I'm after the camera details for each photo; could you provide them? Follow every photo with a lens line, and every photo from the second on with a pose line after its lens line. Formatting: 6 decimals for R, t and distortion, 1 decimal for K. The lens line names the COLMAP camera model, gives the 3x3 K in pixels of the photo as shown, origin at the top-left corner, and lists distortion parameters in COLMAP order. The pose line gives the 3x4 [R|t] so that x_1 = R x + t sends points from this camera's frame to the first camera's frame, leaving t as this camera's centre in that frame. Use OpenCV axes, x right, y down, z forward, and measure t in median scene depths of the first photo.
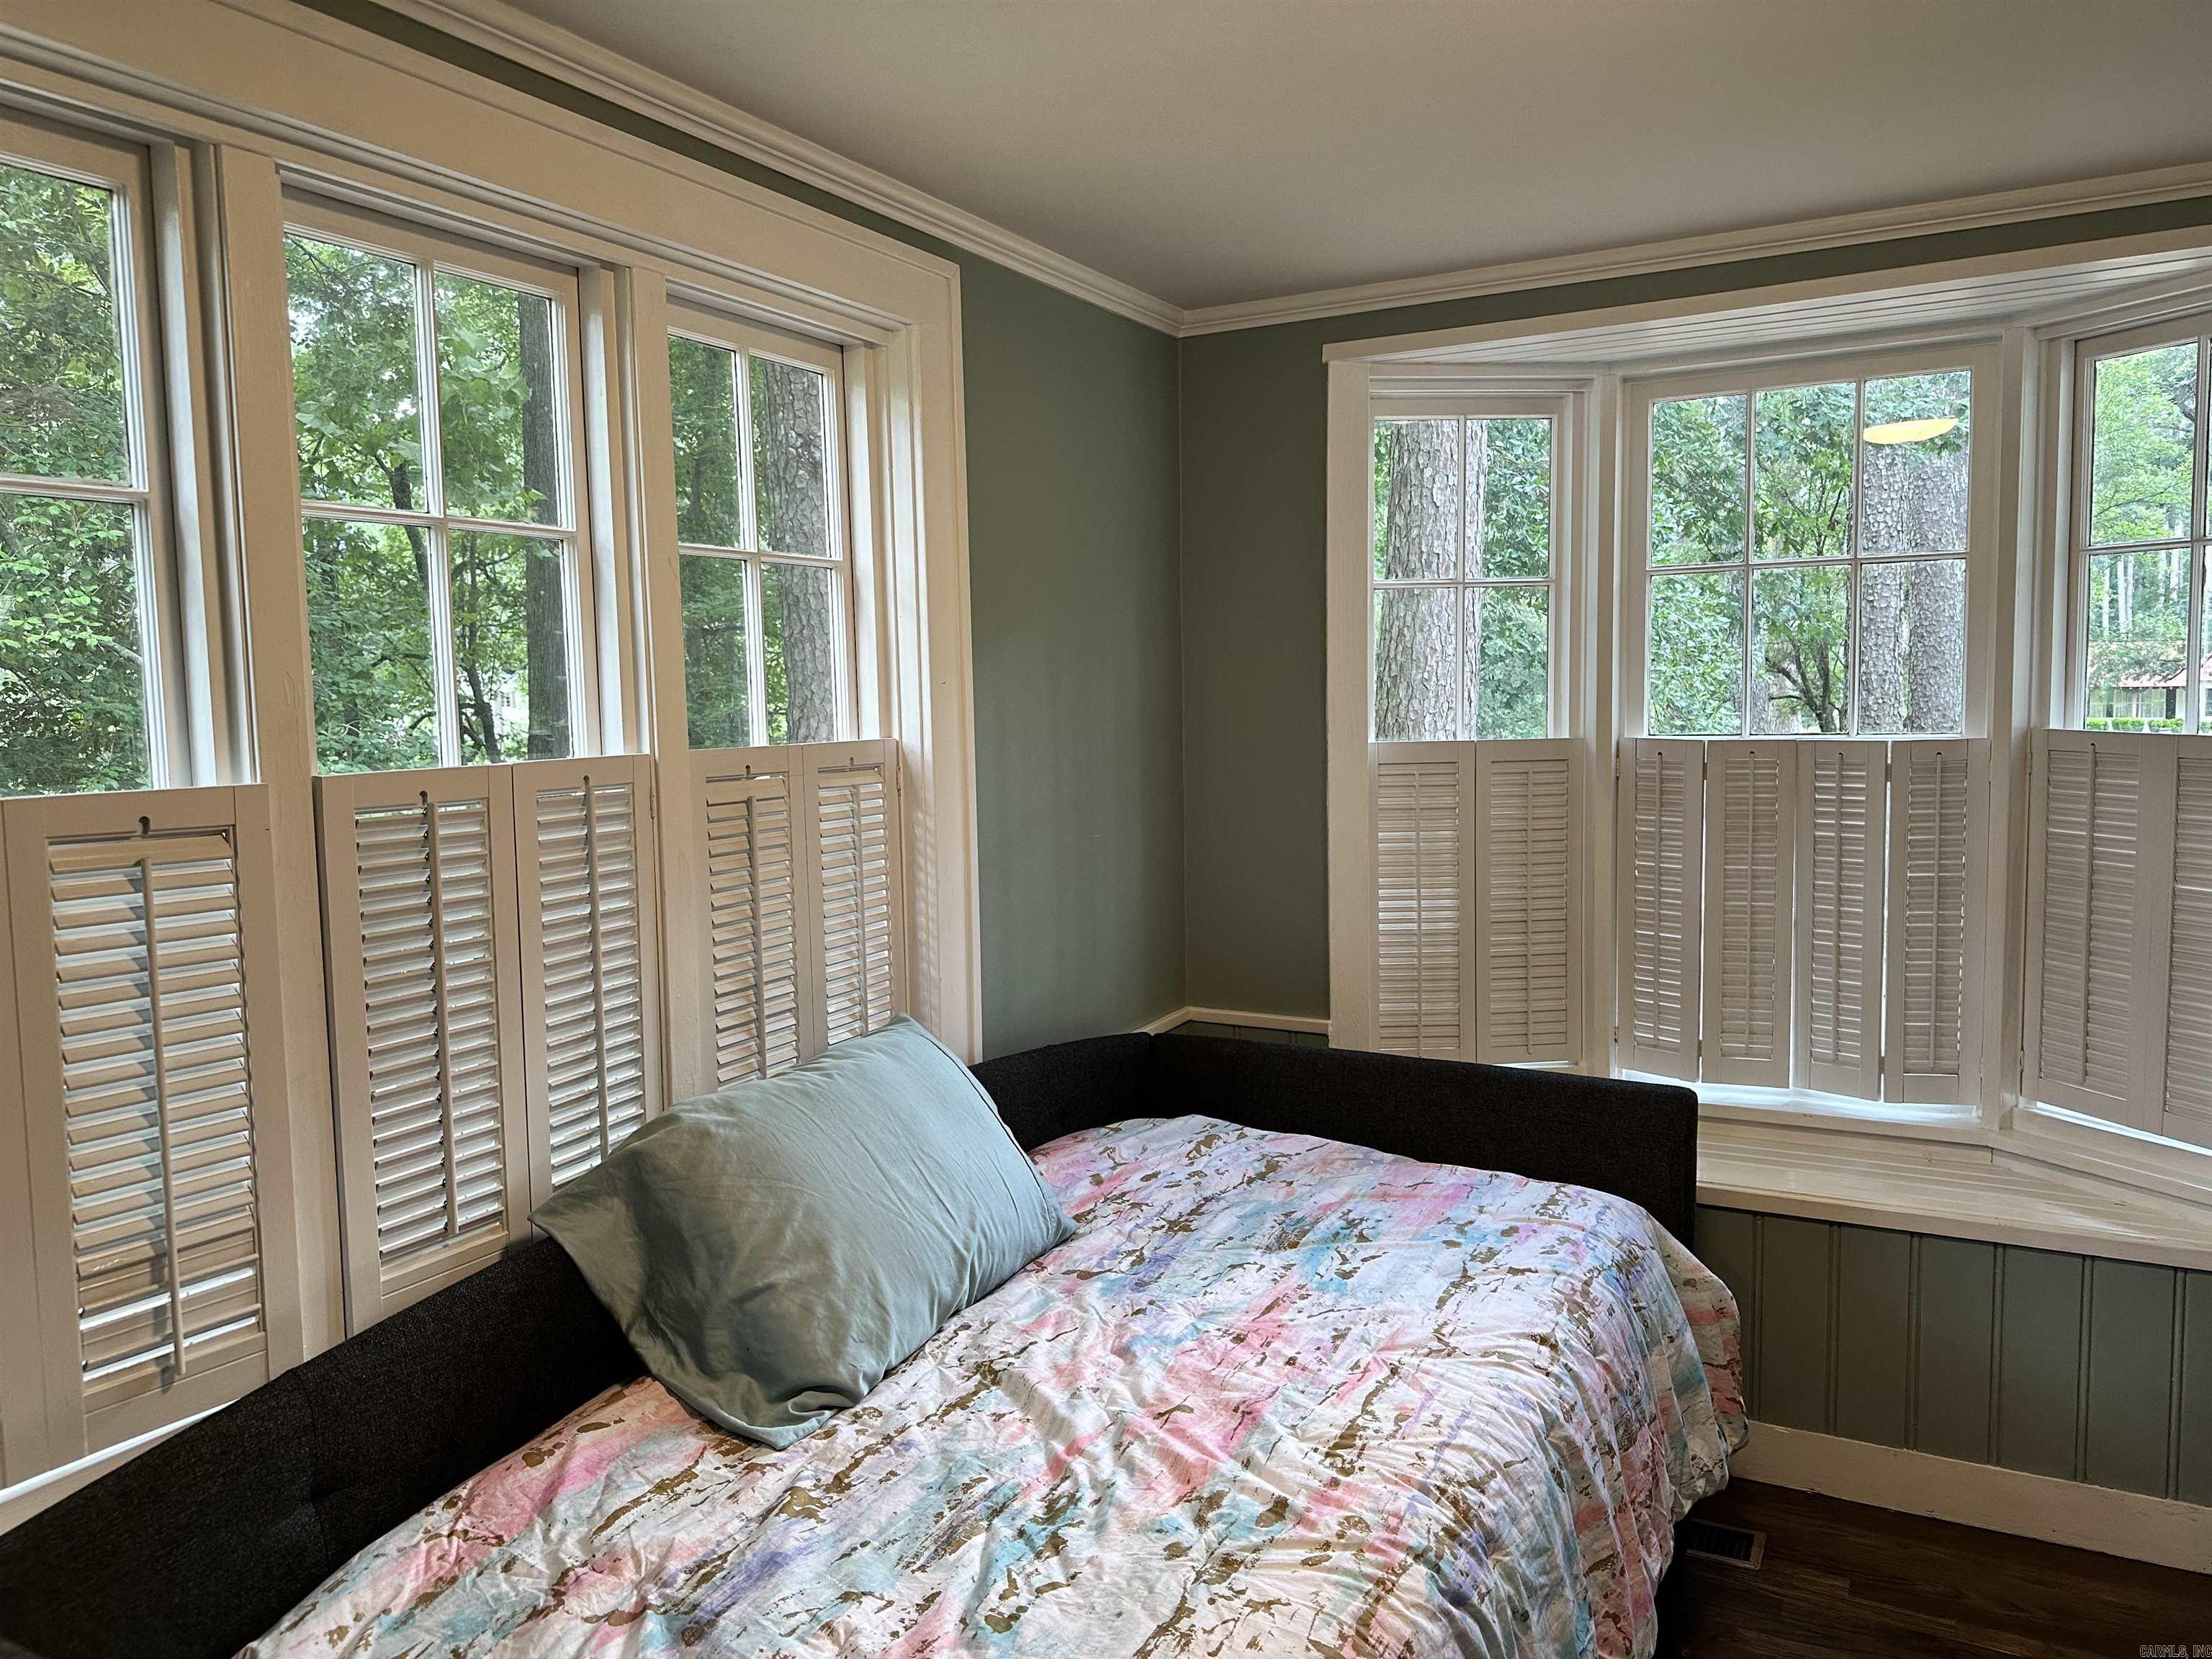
lens RADIAL K [[1545.9, 0, 1097.4], [0, 1545.9, 828.0], [0, 0, 1]] dist [0.045502, -0.045968]
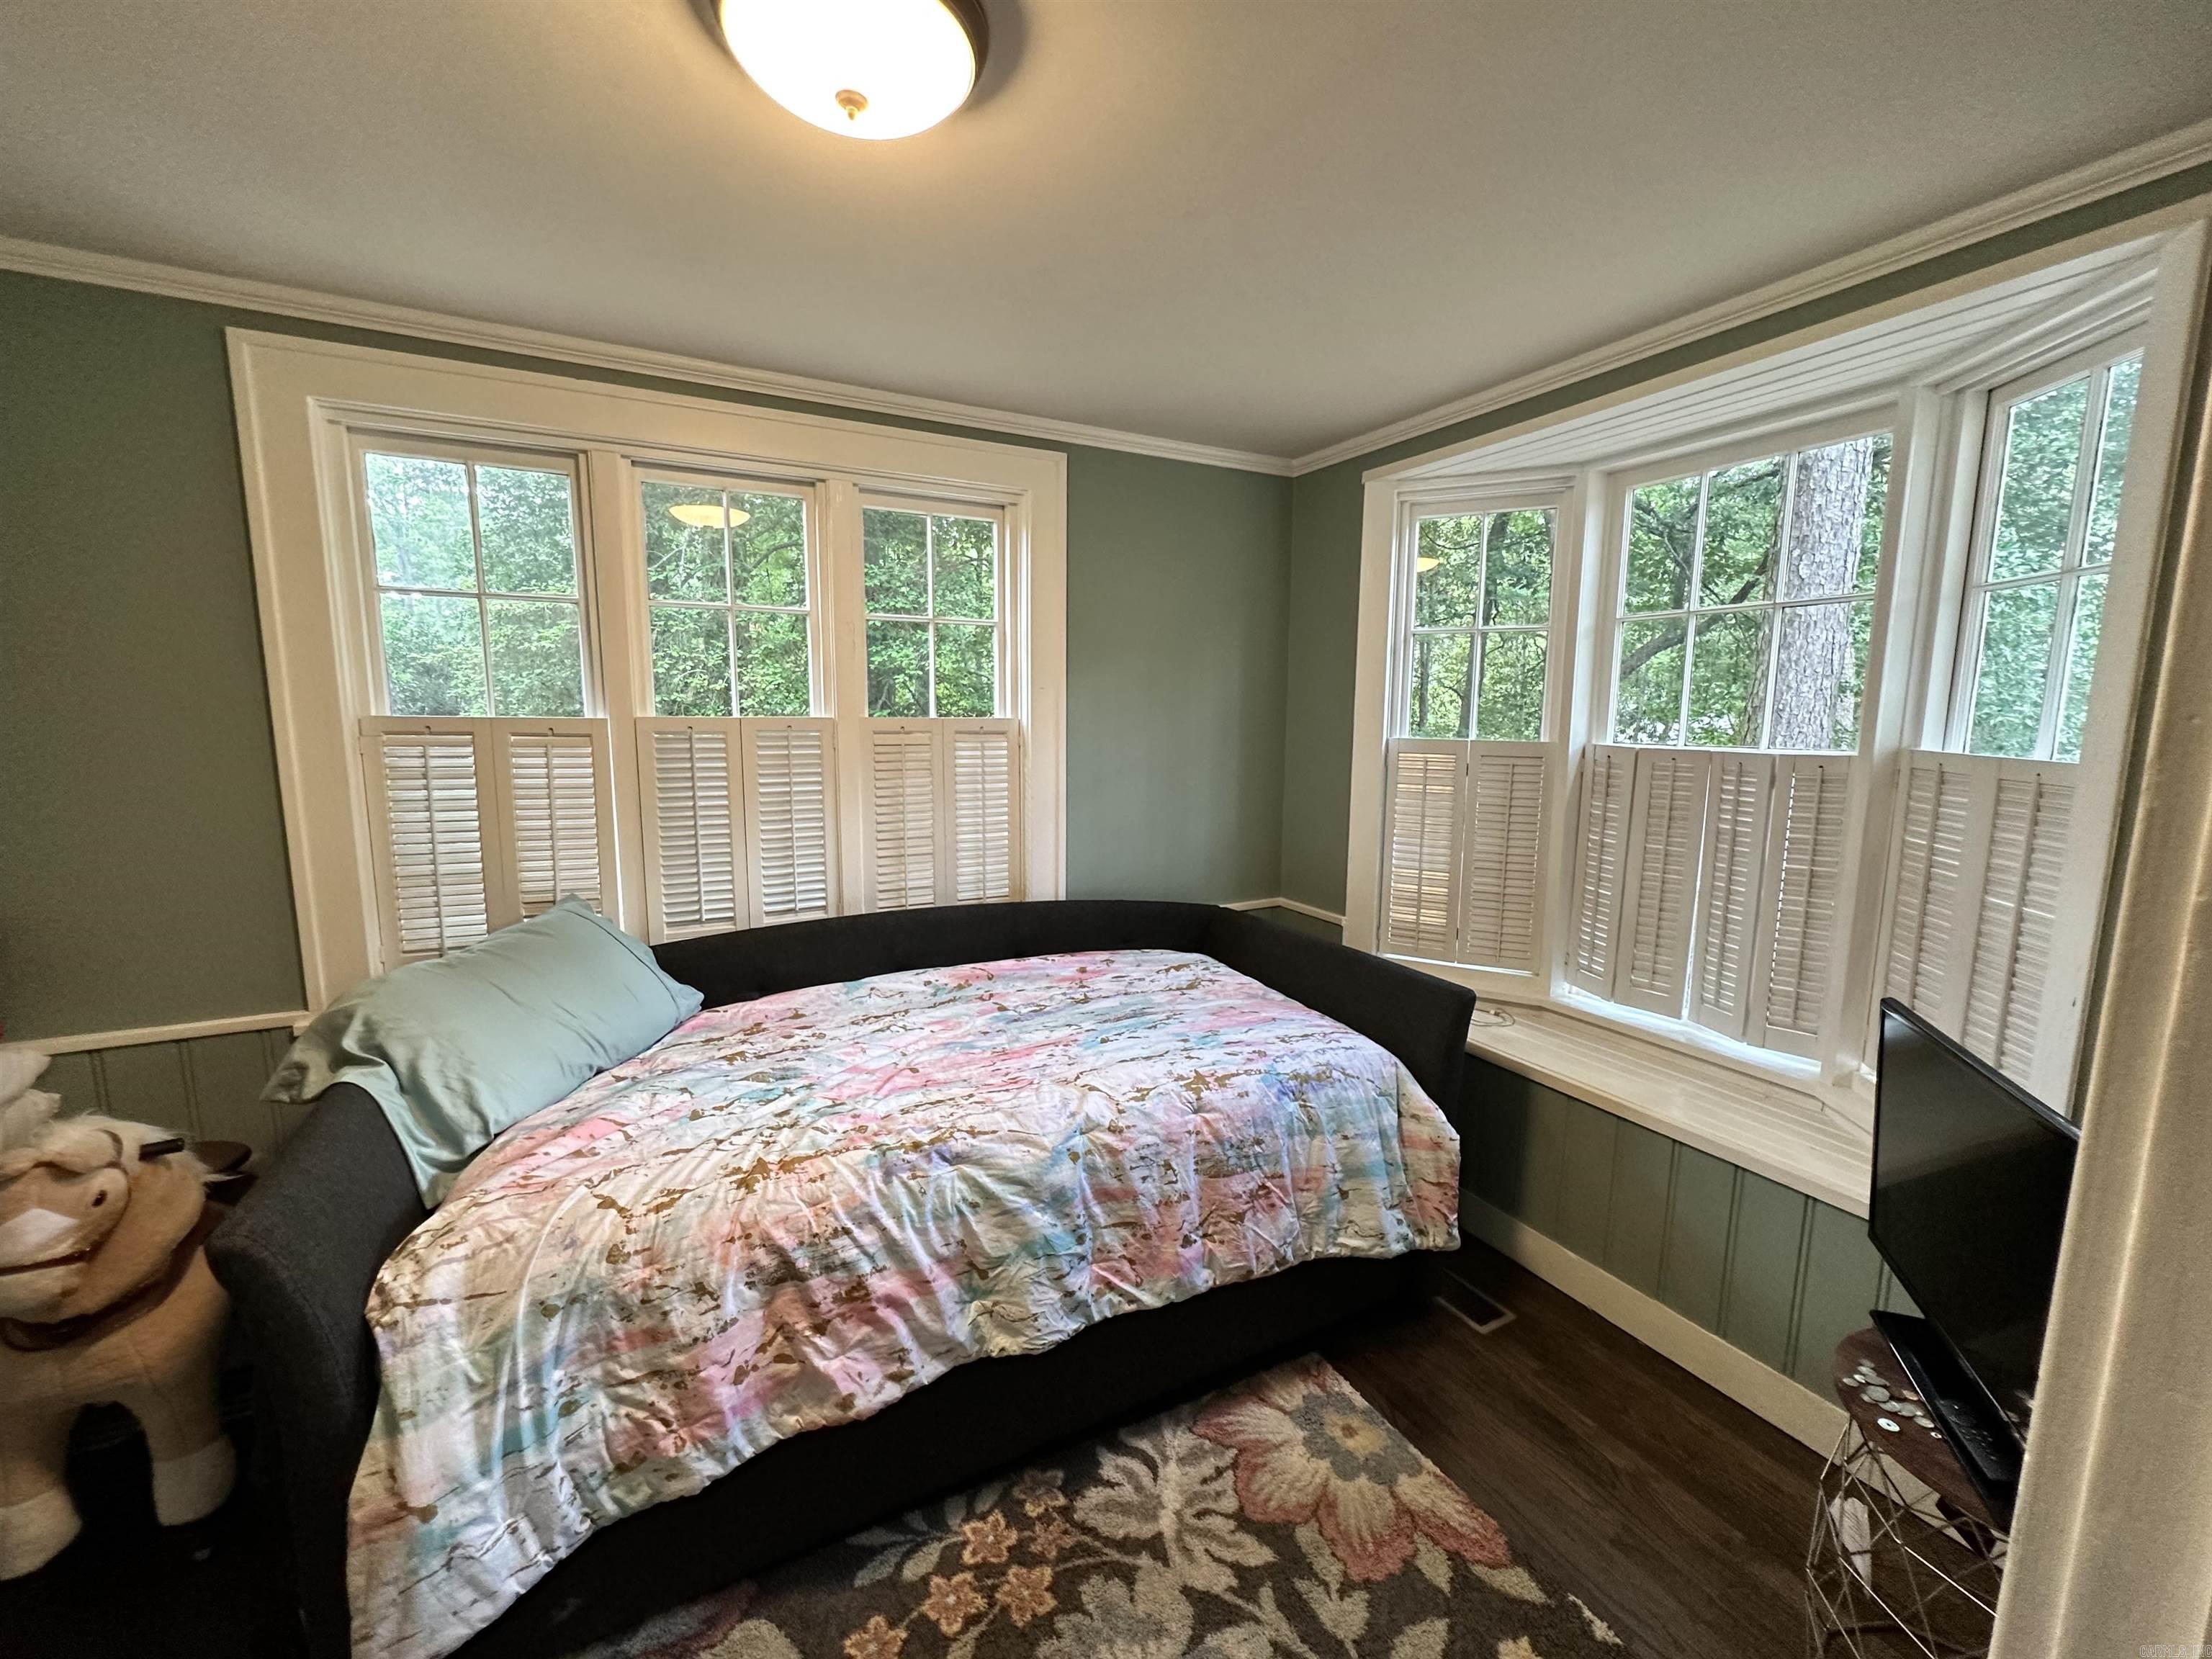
lens RADIAL K [[877.8, 0, 1098.4], [0, 877.8, 842.8], [0, 0, 1]] dist [-0.008977, 0.010055]
pose [[0.837998, 0.109917, -0.534488, 0.508702], [-0.075815, 0.993455, 0.085436, -0.006541], [0.540380, -0.031073, 0.840847, 0.156563]]
